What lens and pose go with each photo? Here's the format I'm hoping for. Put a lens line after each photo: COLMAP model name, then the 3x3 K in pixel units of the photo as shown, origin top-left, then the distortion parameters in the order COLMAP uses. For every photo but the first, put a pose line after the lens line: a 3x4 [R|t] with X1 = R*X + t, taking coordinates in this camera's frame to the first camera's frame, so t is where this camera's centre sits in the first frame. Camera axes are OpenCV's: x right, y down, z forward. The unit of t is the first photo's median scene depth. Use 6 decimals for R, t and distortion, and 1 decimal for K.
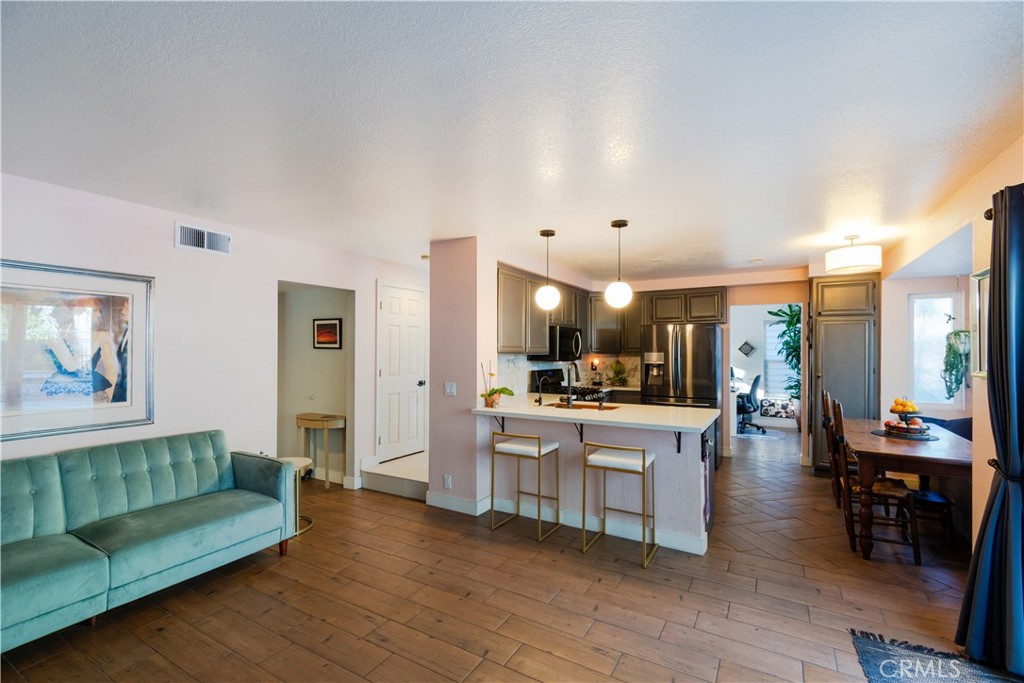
lens RADIAL K [[450.2, 0, 520.3], [0, 450.2, 344.7], [0, 0, 1]] dist [0.004152, -0.001816]
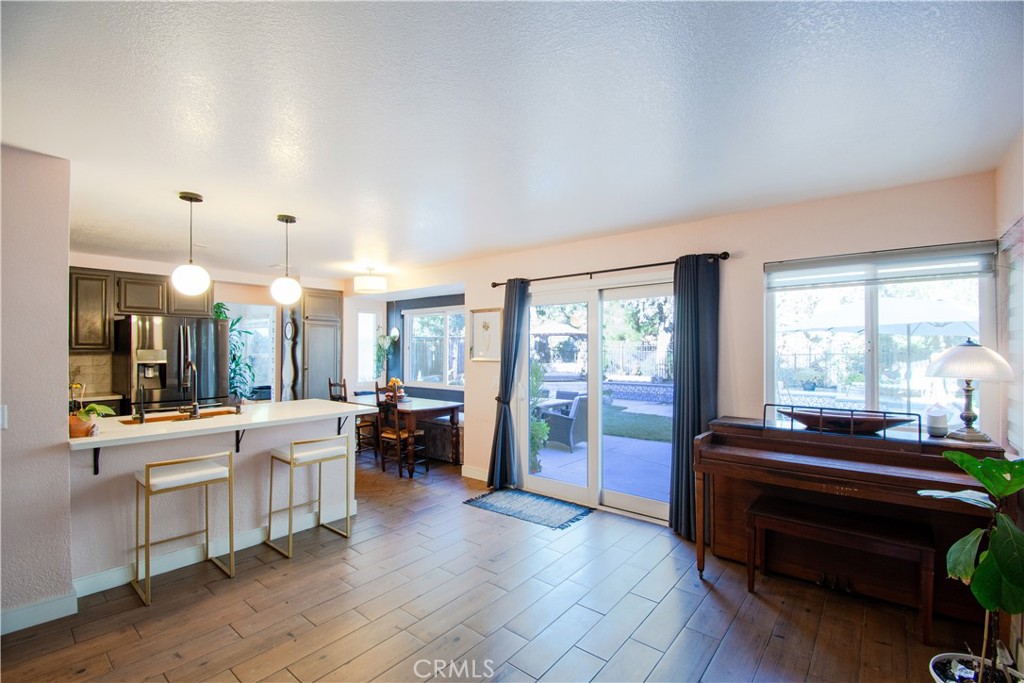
lens RADIAL K [[450.2, 0, 515.2], [0, 450.2, 345.7], [0, 0, 1]] dist [0.004152, -0.001816]
pose [[0.159782, 0.003880, 0.987145, -0.634498], [-0.013890, 0.999902, -0.001682, 0.003789], [-0.987055, -0.013442, 0.159820, 0.325836]]
